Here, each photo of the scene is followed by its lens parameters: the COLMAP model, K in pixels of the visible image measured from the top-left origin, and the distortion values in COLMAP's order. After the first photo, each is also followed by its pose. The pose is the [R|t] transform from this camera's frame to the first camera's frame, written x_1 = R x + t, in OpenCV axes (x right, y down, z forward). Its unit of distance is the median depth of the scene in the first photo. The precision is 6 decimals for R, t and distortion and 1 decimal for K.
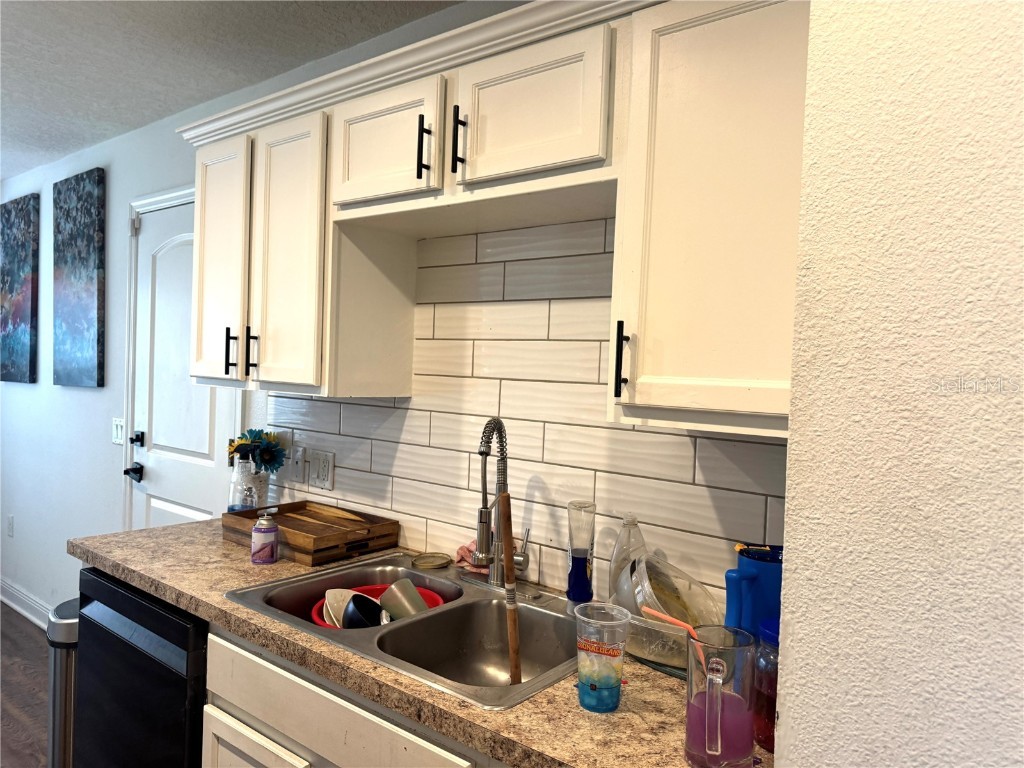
lens RADIAL K [[724.8, 0, 508.2], [0, 724.8, 387.8], [0, 0, 1]] dist [0.037093, -0.051584]
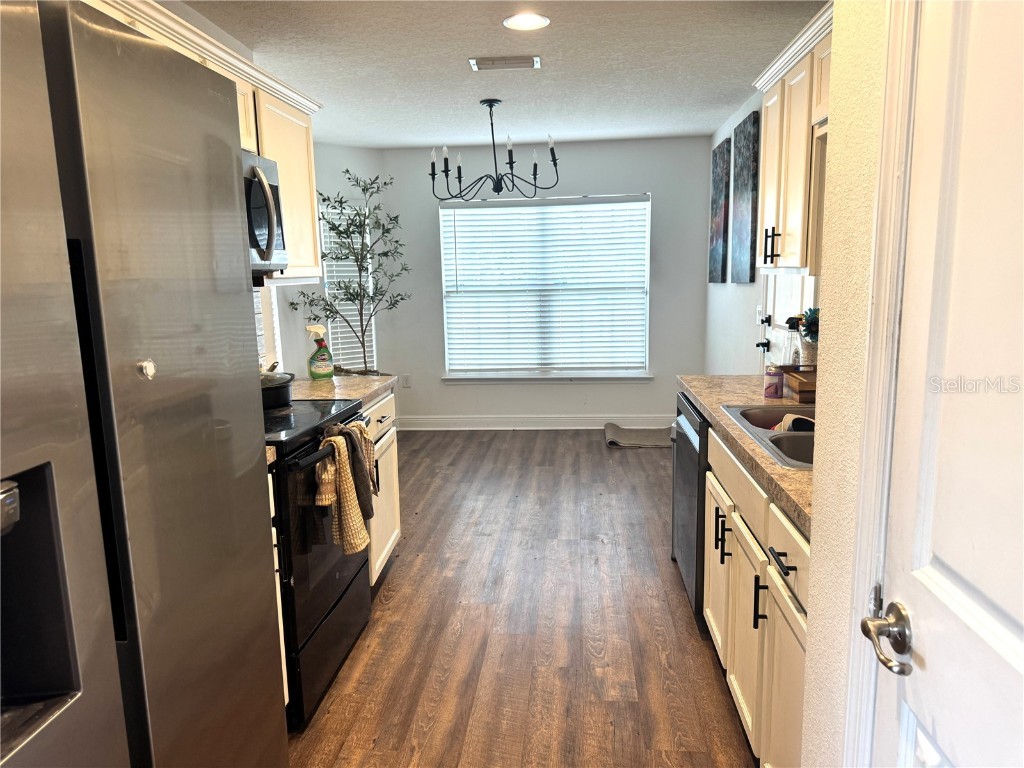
lens RADIAL K [[712.0, 0, 509.1], [0, 712.0, 388.0], [0, 0, 1]] dist [0.130415, -0.263525]
pose [[0.552987, 0.087276, -0.828607, 0.429703], [0.018862, 0.992933, 0.117172, 0.038972], [0.832977, -0.080424, 0.547432, -0.148524]]
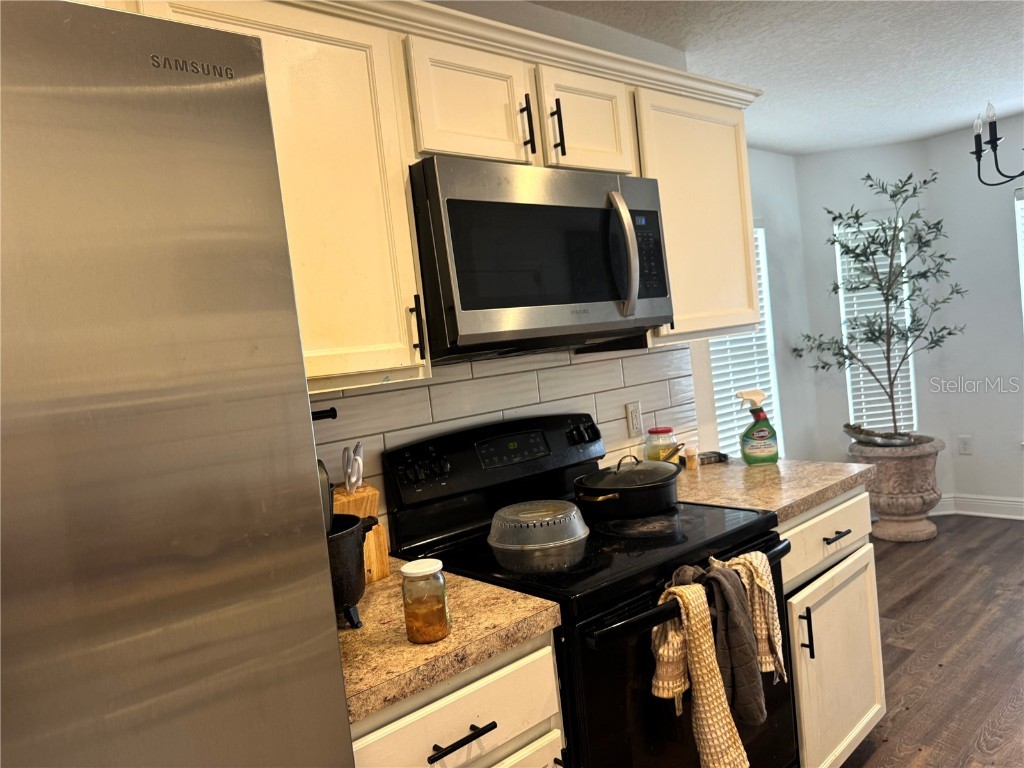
lens RADIAL K [[724.8, 0, 508.2], [0, 724.8, 387.8], [0, 0, 1]] dist [0.037093, -0.051584]
pose [[-0.173222, 0.040536, -0.984048, 0.127780], [0.075482, 0.996760, 0.027772, 0.017073], [0.981986, -0.069468, -0.175720, 0.154474]]
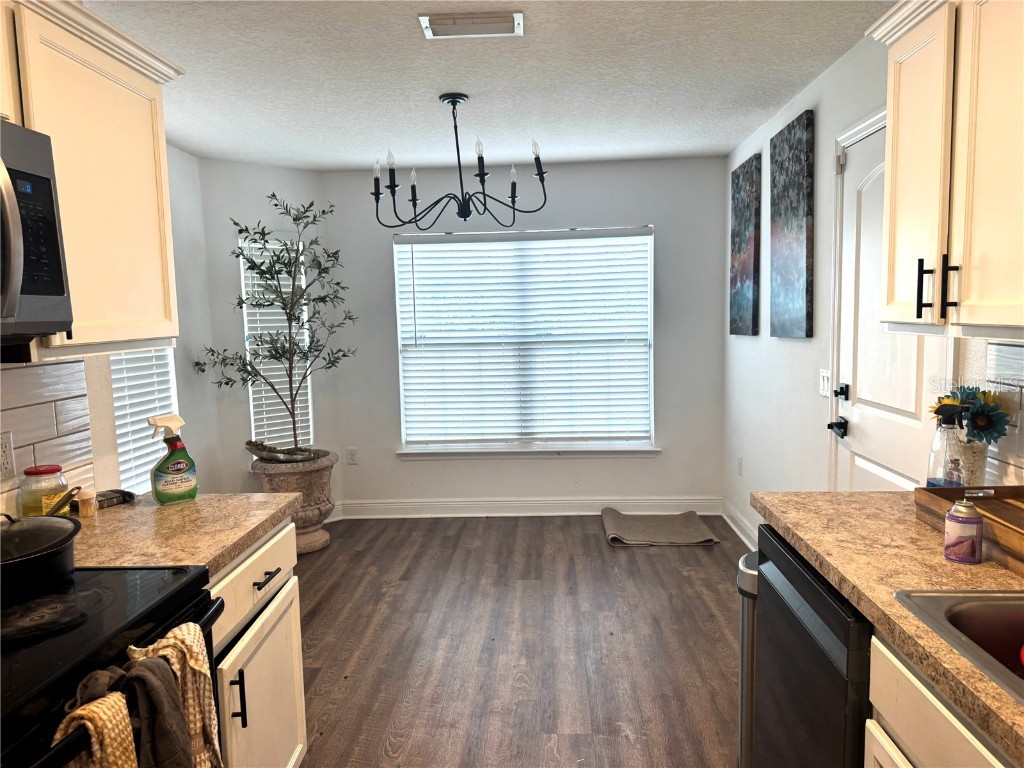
lens RADIAL K [[724.8, 0, 508.2], [0, 724.8, 387.8], [0, 0, 1]] dist [0.037093, -0.051584]
pose [[0.584043, 0.032592, -0.811068, 0.003709], [0.023165, 0.998117, 0.056790, 0.001890], [0.811392, -0.051956, 0.582188, 0.136155]]
